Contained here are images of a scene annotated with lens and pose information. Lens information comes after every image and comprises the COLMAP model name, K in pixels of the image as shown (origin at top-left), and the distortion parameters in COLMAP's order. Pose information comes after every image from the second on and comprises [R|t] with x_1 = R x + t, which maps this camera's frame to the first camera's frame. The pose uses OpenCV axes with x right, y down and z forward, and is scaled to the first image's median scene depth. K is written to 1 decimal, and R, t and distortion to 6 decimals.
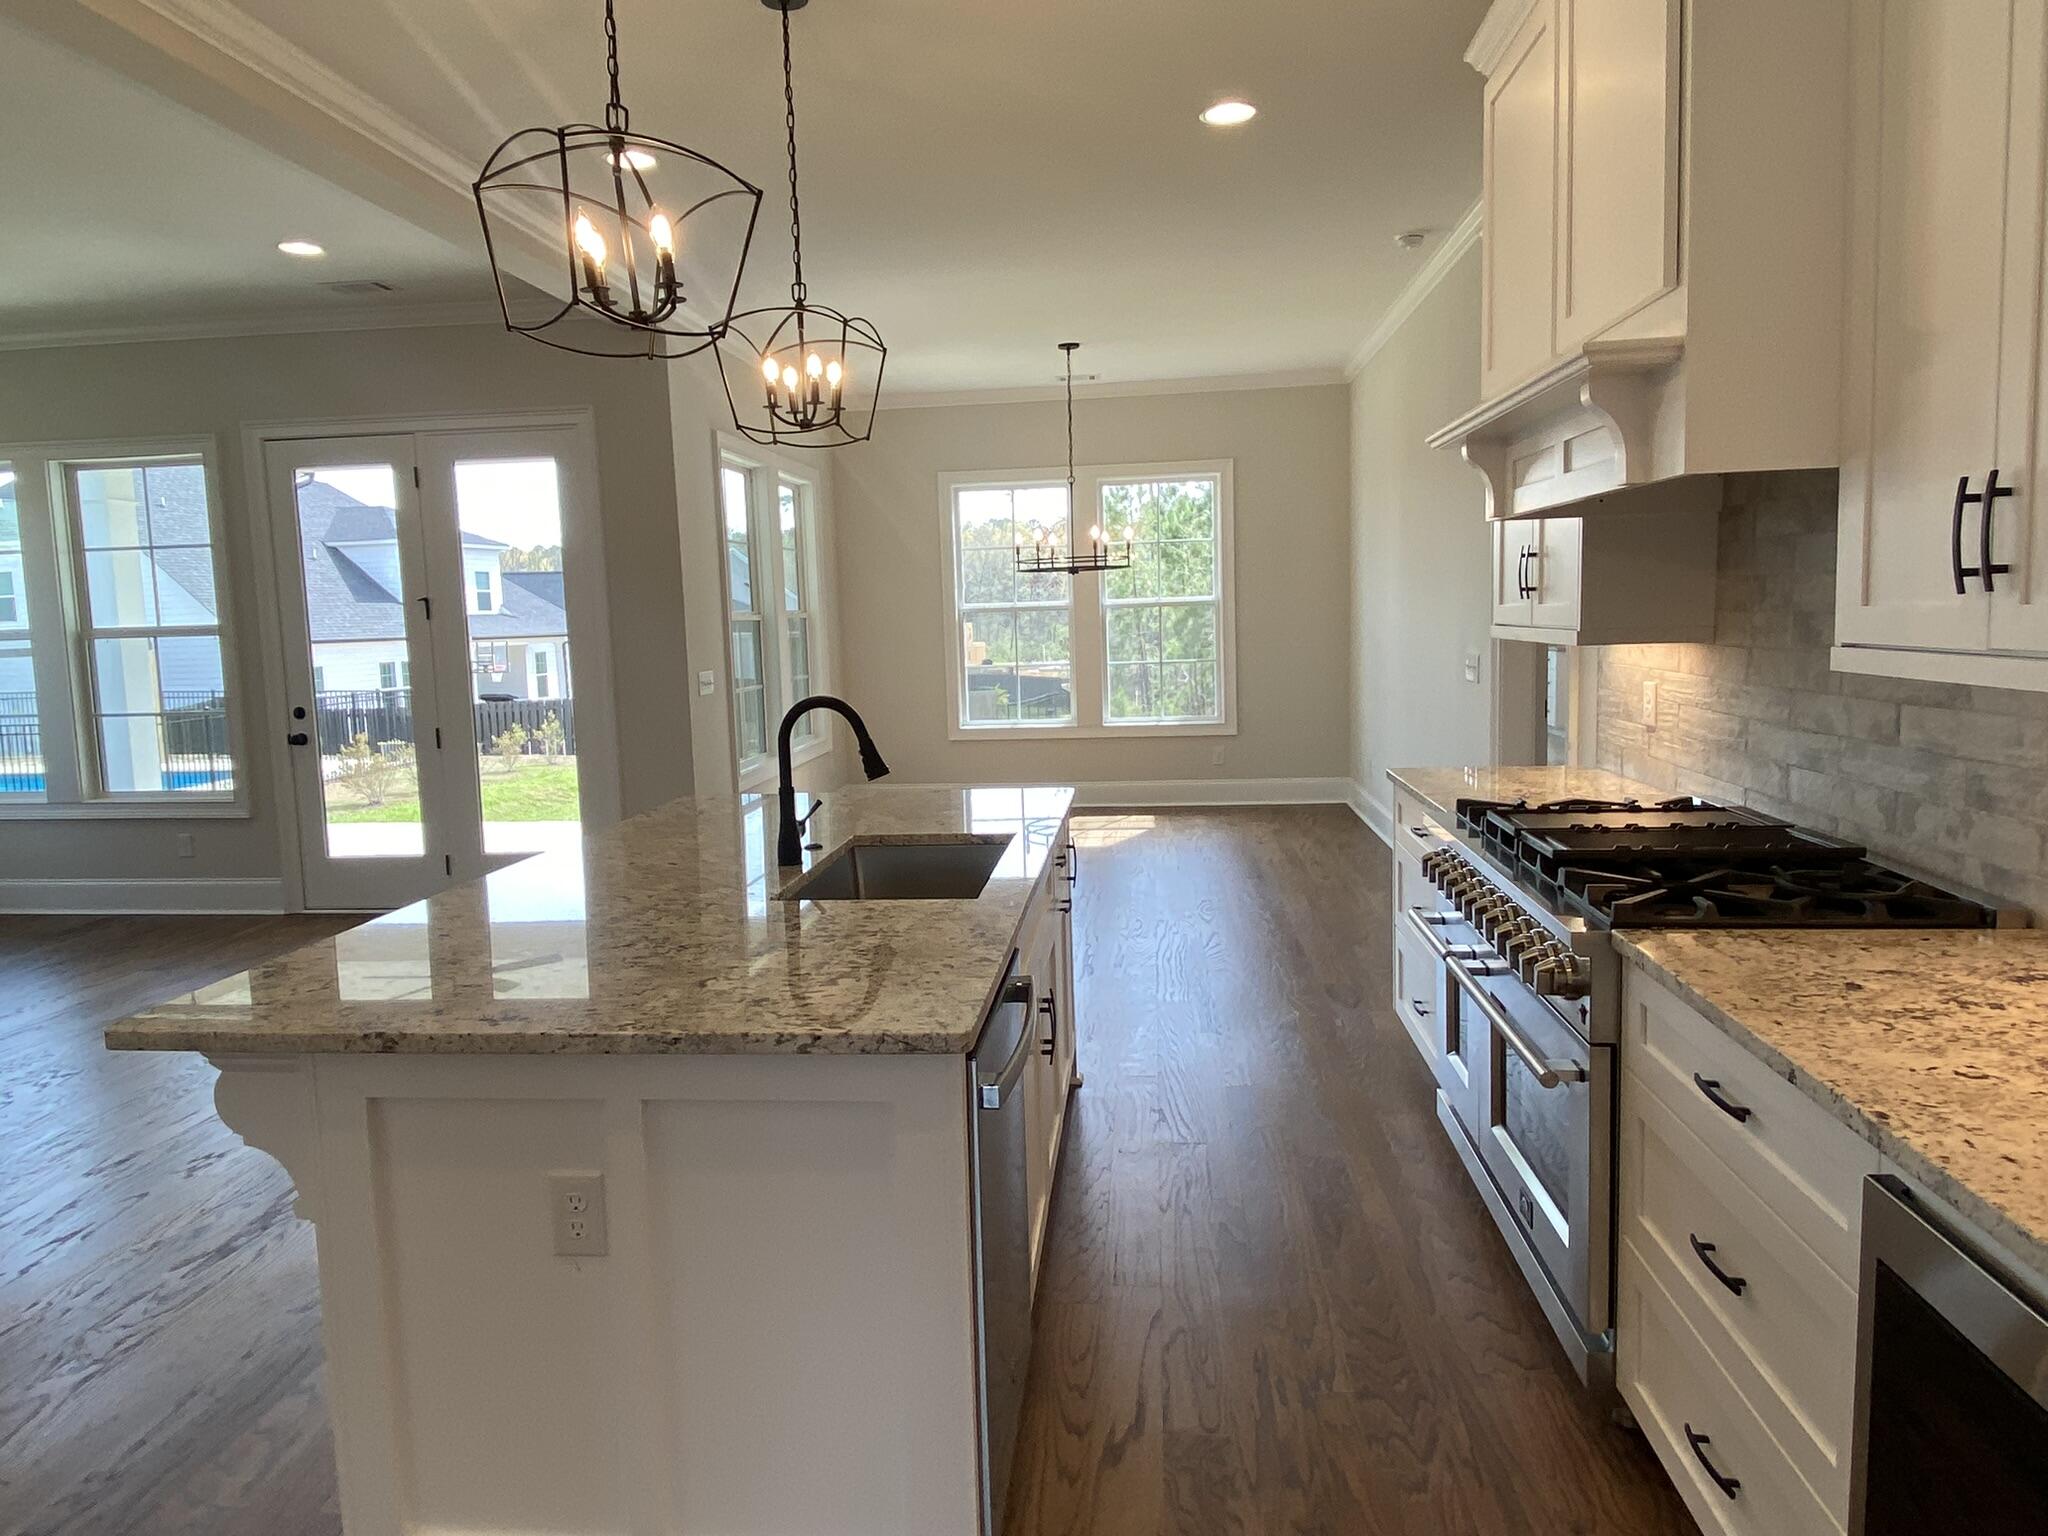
lens RADIAL K [[1293.9, 0, 1026.6], [0, 1293.9, 745.8], [0, 0, 1]] dist [-0.002111, -0.003012]
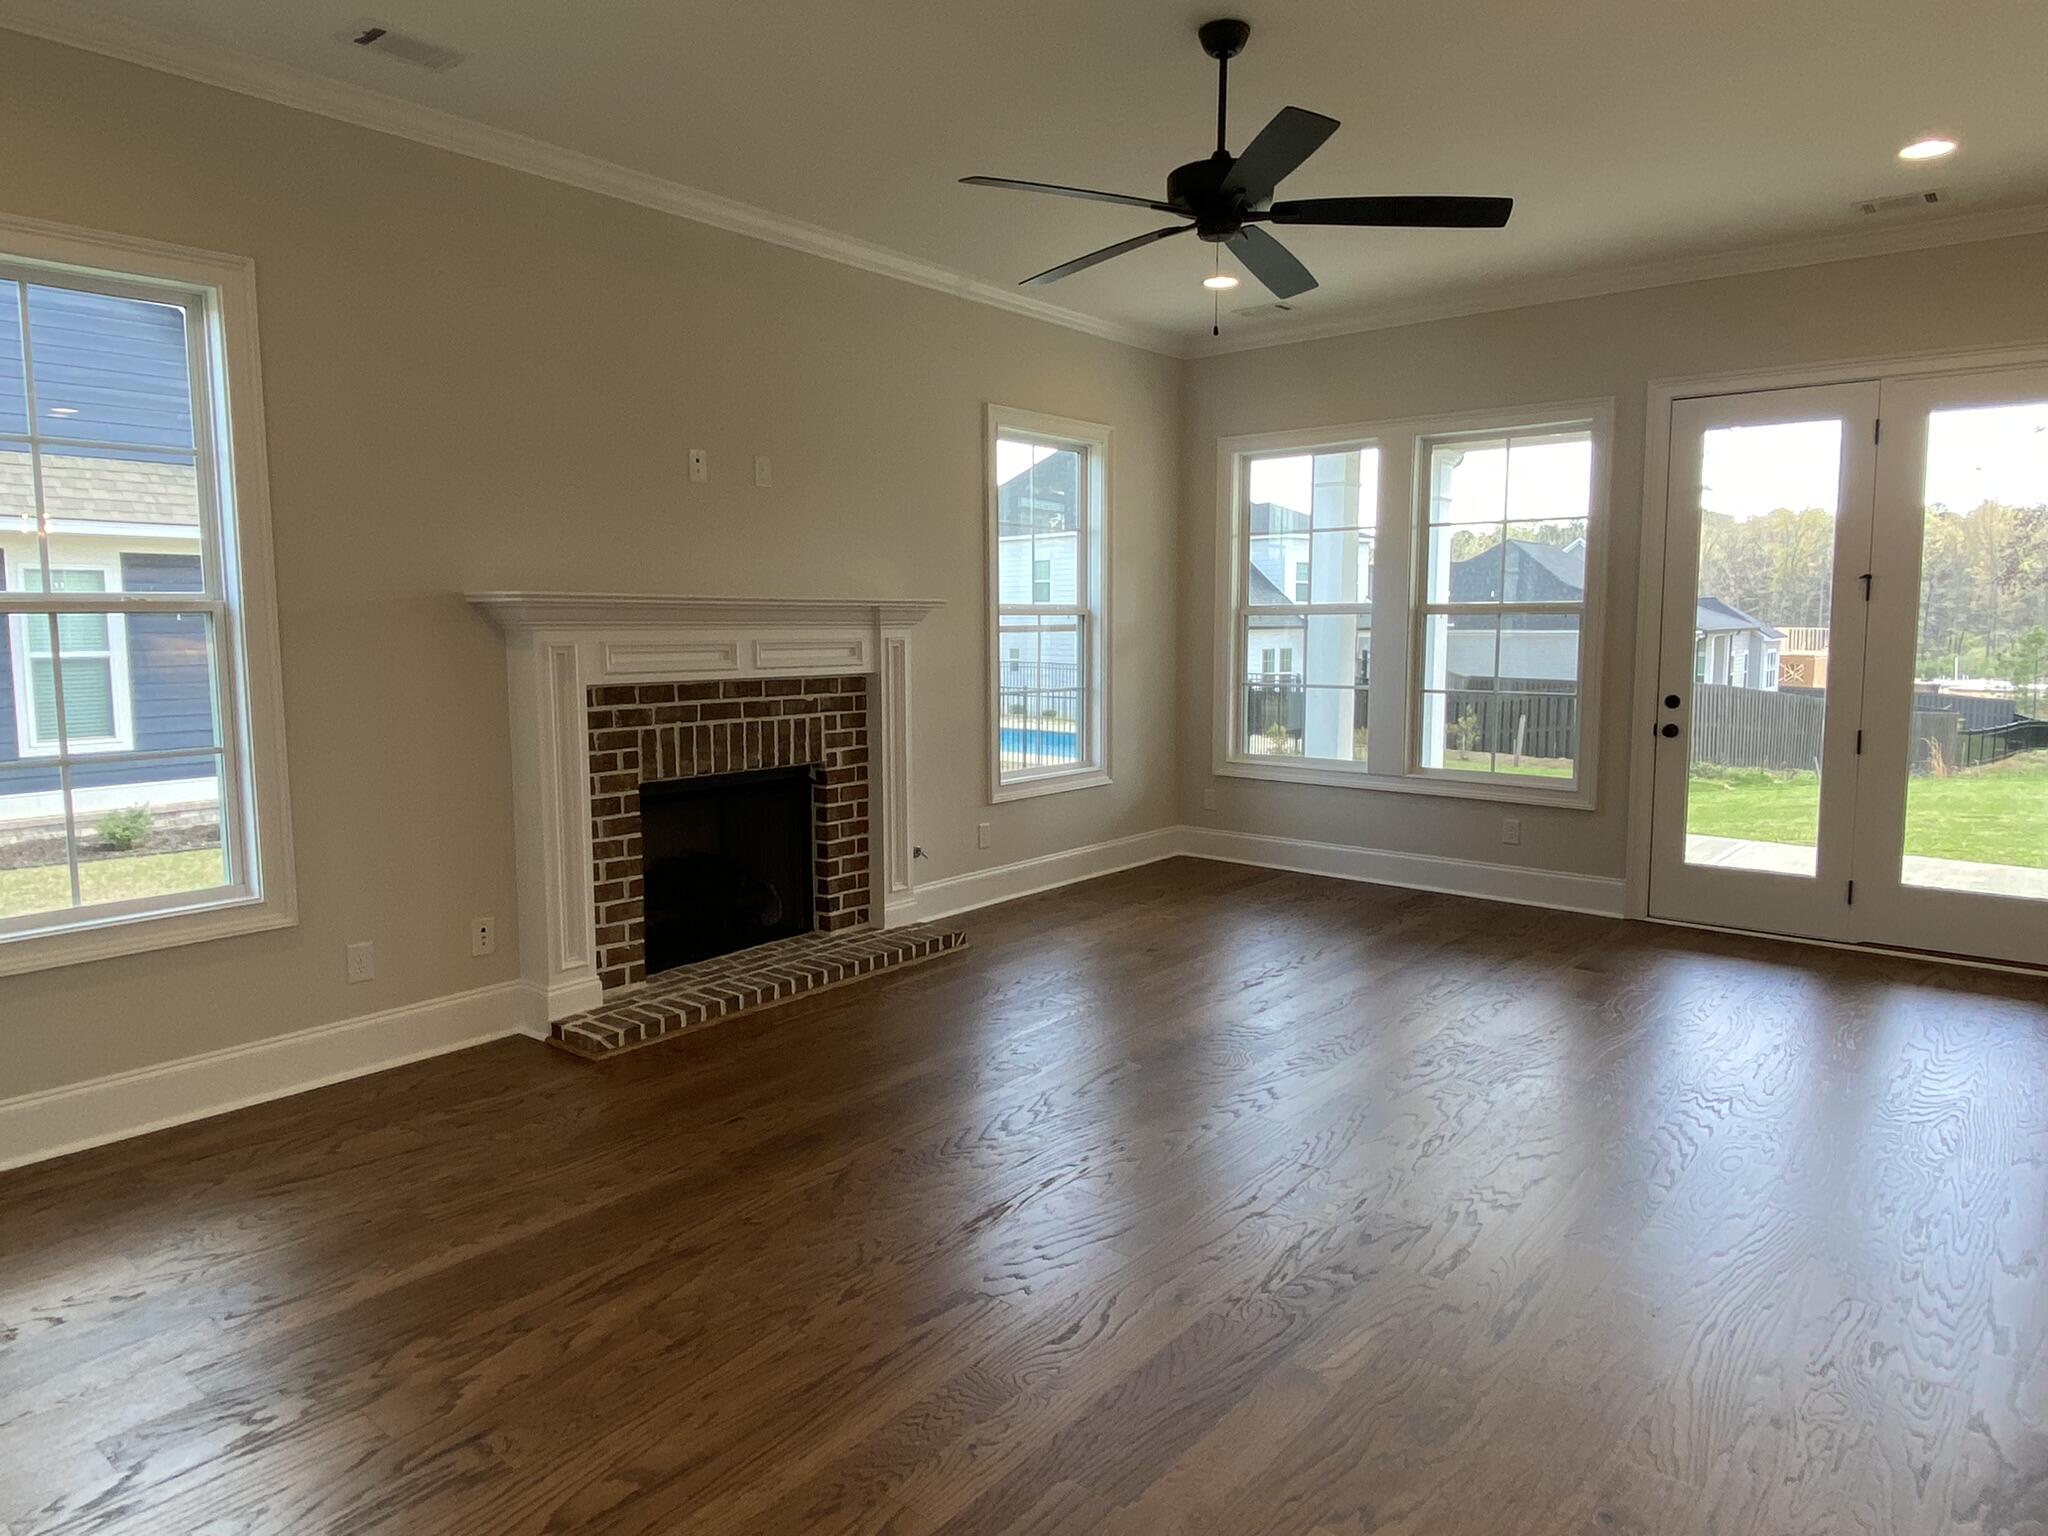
lens RADIAL K [[1293.9, 0, 1026.6], [0, 1293.9, 745.8], [0, 0, 1]] dist [-0.002111, -0.003012]
pose [[0.826051, 0.083481, -0.557378, -0.424670], [-0.081464, 0.996269, 0.028484, 0.016547], [0.557676, 0.021877, 0.829770, -0.002824]]
